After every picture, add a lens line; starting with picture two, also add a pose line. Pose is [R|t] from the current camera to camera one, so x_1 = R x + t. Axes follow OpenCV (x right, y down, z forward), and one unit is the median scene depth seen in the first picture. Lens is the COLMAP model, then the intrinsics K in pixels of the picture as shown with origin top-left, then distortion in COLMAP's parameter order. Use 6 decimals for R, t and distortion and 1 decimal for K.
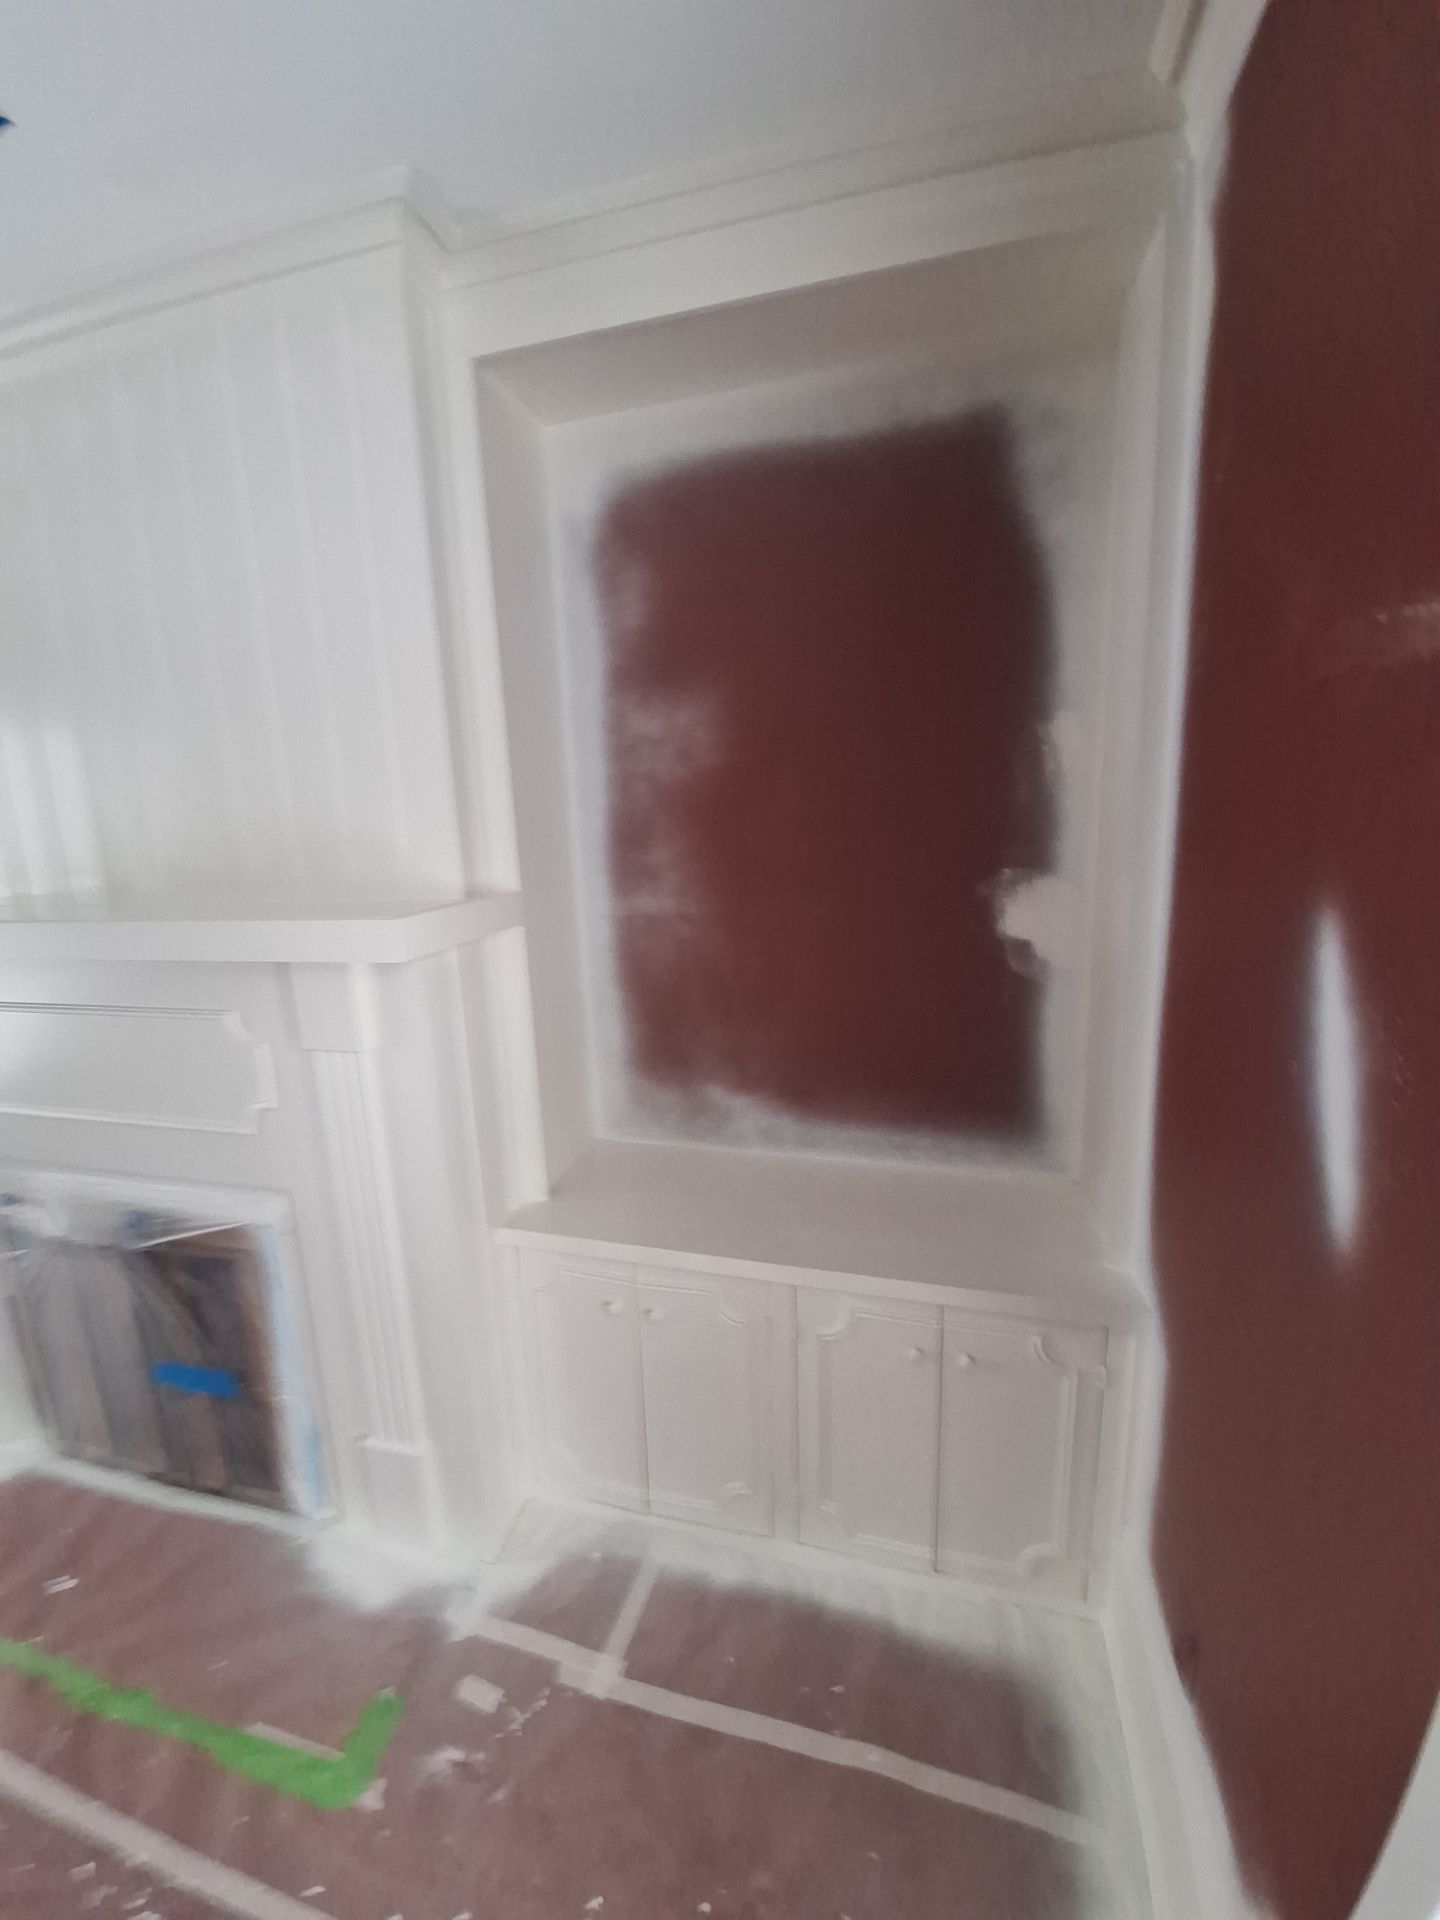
lens RADIAL K [[754.5, 0, 712.7], [0, 754.5, 953.1], [0, 0, 1]] dist [0.002880, -0.011805]
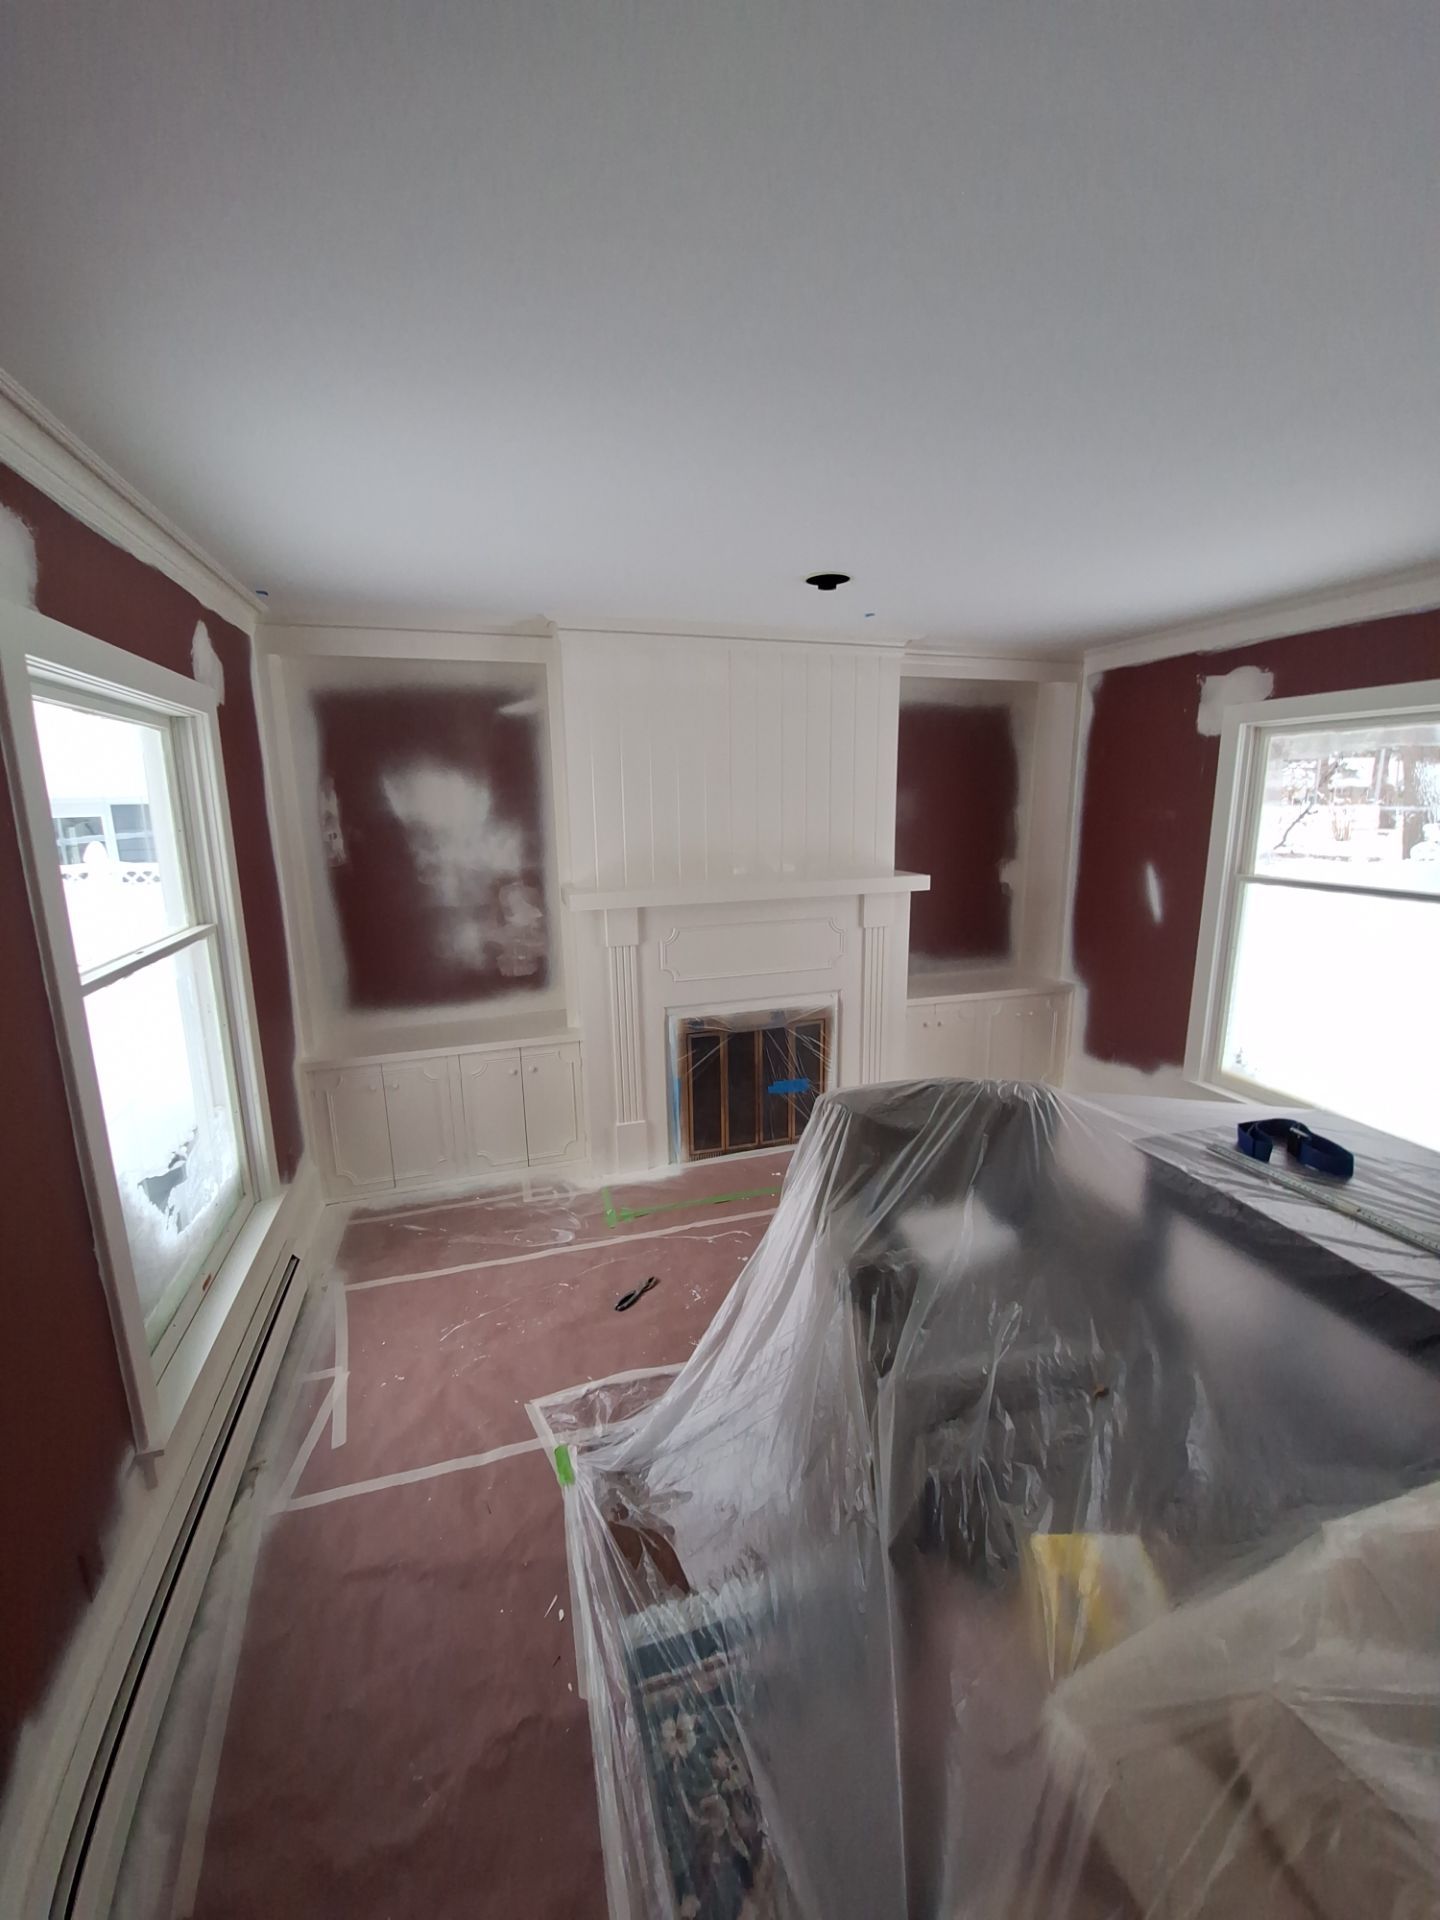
lens RADIAL K [[754.5, 0, 712.7], [0, 754.5, 953.1], [0, 0, 1]] dist [0.002880, -0.011805]
pose [[0.838132, -0.075673, 0.540193, -2.188632], [0.081008, 0.996616, 0.013924, 0.123160], [-0.539419, 0.032090, 0.841426, -0.834944]]
